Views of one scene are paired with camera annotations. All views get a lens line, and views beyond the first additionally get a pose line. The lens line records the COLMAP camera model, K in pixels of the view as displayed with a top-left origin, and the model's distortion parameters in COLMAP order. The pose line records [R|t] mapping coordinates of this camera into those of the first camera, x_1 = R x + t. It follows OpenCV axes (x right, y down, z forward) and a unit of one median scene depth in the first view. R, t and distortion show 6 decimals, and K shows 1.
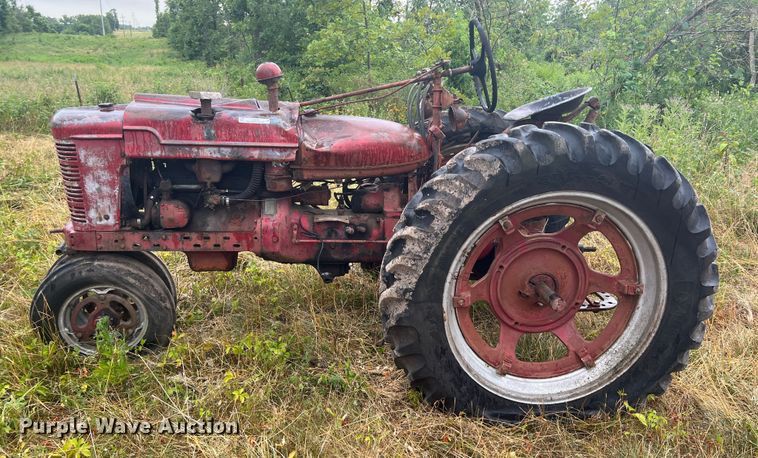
lens RADIAL K [[605.6, 0, 378.9], [0, 605.6, 228.0], [0, 0, 1]] dist [0.036378, -0.040889]
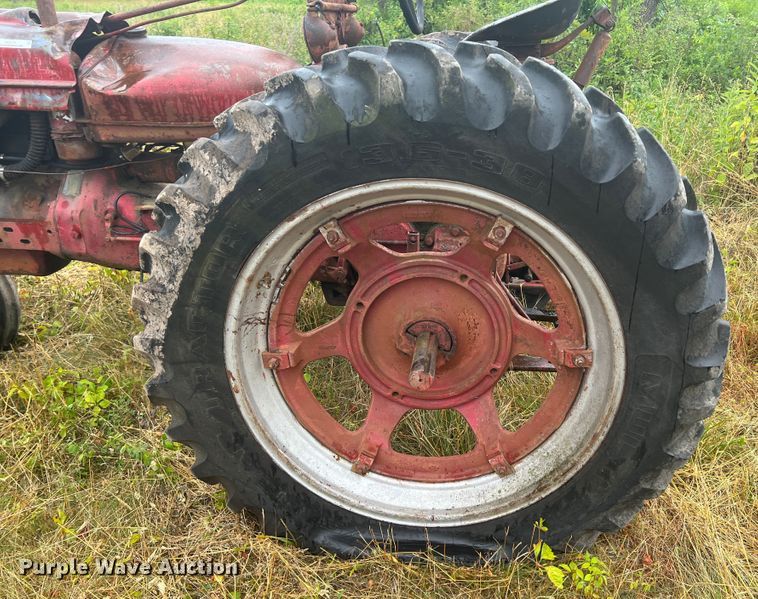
lens RADIAL K [[651.0, 0, 442.8], [0, 651.0, 323.9], [0, 0, 1]] dist [0.057306, -0.070027]
pose [[0.987984, 0.064278, -0.140559, 0.375837], [-0.037093, 0.981450, 0.188094, -0.040358], [0.150042, -0.180620, 0.972041, 0.390015]]
